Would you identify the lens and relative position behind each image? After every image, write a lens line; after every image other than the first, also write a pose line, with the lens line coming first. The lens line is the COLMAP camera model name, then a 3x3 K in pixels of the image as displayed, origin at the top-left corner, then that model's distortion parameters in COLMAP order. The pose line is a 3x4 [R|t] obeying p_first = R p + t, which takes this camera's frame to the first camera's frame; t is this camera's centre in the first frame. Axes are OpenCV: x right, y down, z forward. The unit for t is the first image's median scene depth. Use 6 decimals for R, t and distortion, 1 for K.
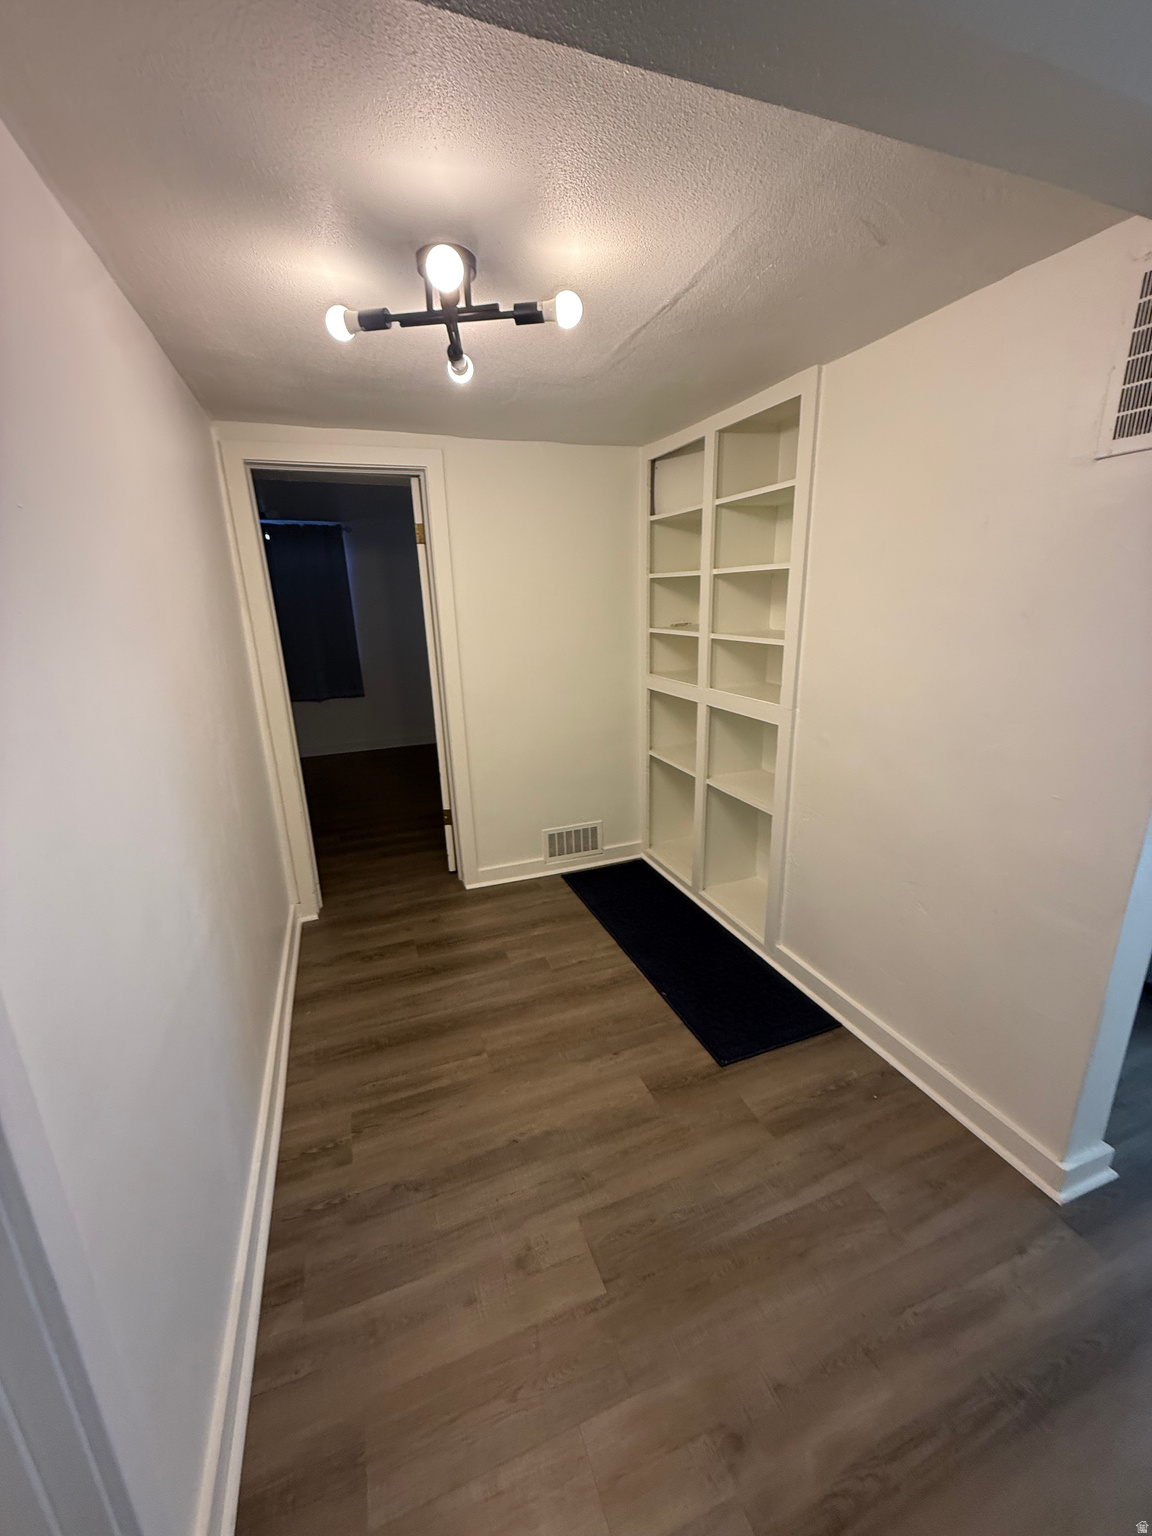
lens RADIAL K [[613.9, 0, 579.1], [0, 613.9, 766.1], [0, 0, 1]] dist [-0.000340, -0.000664]
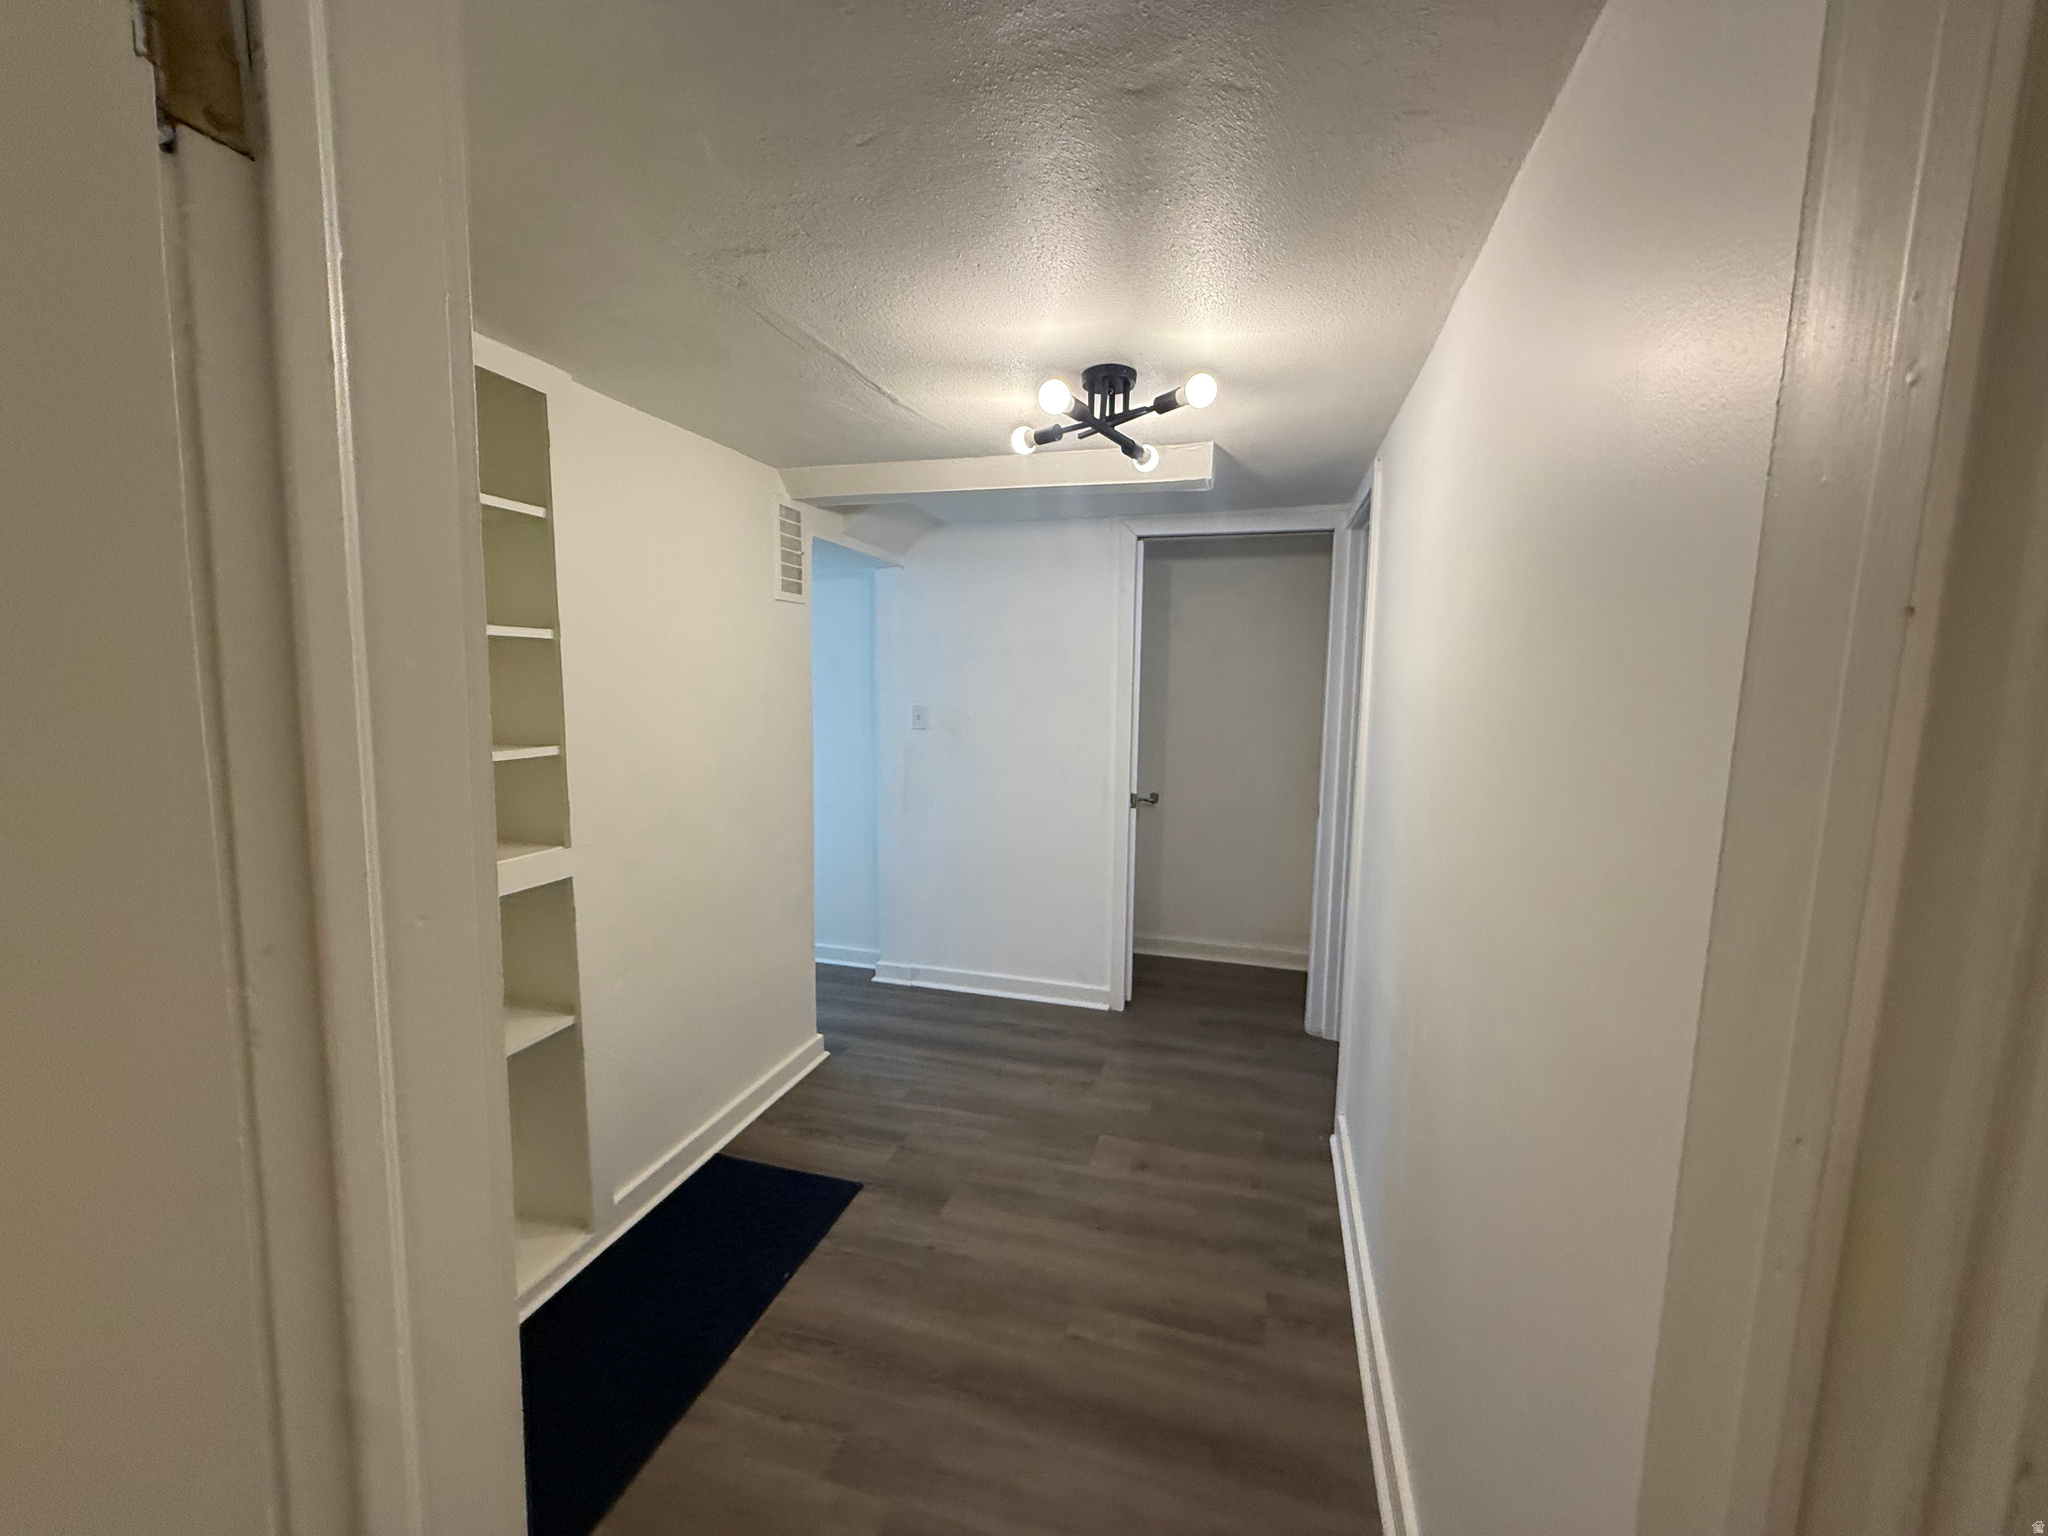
lens RADIAL K [[818.5, 0, 1026.6], [0, 818.5, 768.9], [0, 0, 1]] dist [-0.000340, -0.000664]
pose [[-0.797933, -0.053829, 0.600337, -0.704991], [0.170399, 0.935228, 0.310341, -0.449158], [-0.578158, 0.349929, -0.737078, 1.669768]]
